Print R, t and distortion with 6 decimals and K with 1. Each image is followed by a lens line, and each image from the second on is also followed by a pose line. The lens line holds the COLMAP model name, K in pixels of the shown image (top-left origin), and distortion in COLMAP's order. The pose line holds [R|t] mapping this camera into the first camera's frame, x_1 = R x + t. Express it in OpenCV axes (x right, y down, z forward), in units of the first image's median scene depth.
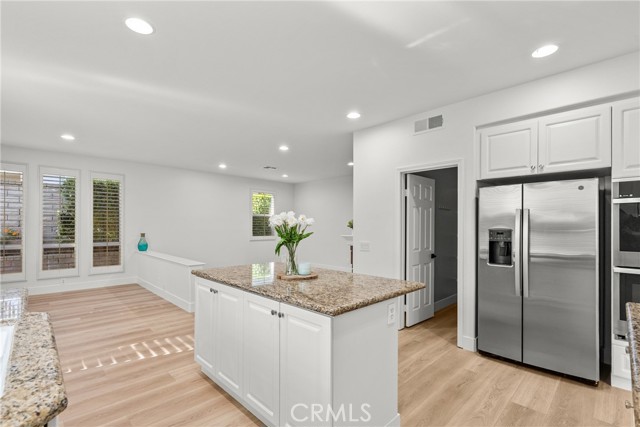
lens RADIAL K [[294.3, 0, 318.3], [0, 294.3, 224.8], [0, 0, 1]] dist [-0.007205, 0.003479]
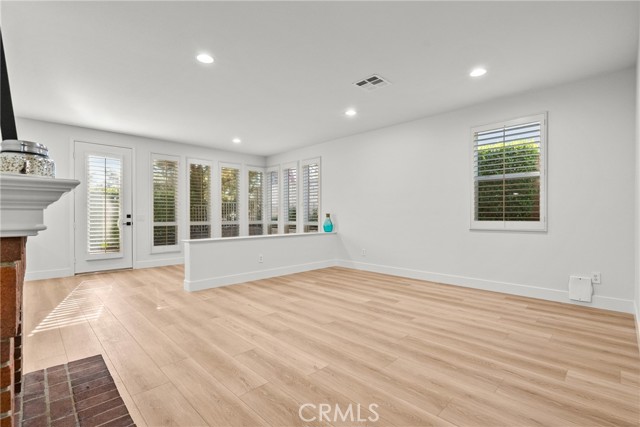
lens RADIAL K [[294.3, 0, 317.7], [0, 294.3, 217.7], [0, 0, 1]] dist [-0.007205, 0.003479]
pose [[0.000228, -0.000728, -1.000000, 0.660486], [0.003956, 0.999992, -0.000727, 0.076956], [0.999992, -0.003956, 0.000231, 1.751067]]
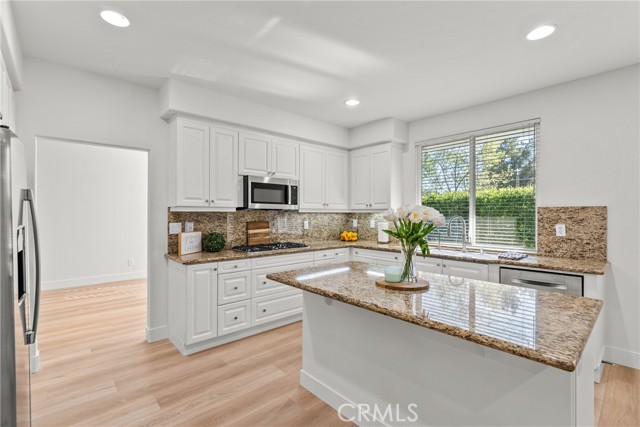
lens RADIAL K [[294.3, 0, 318.6], [0, 294.3, 214.3], [0, 0, 1]] dist [-0.007205, 0.003479]
pose [[-0.999071, -0.008653, 0.042224, 0.081740], [-0.008661, 0.999962, 0.000008, -0.007846], [-0.042223, -0.000358, -0.999108, 1.161918]]
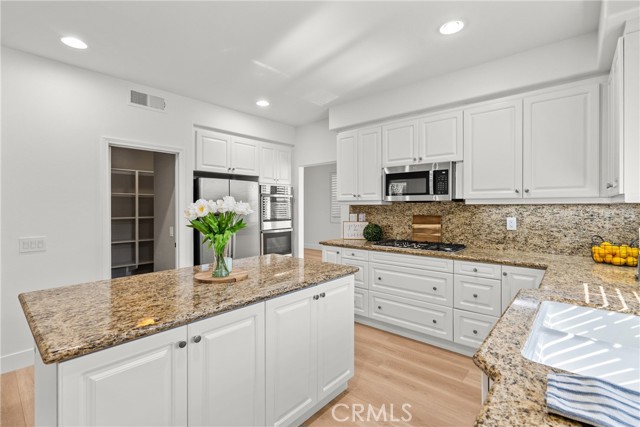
lens RADIAL K [[294.3, 0, 316.7], [0, 294.3, 207.9], [0, 0, 1]] dist [-0.007205, 0.003479]
pose [[-0.071832, -0.010678, 0.997360, -0.566214], [-0.000425, 0.999943, 0.010676, -0.013374], [-0.997417, 0.000343, -0.071832, 0.512884]]
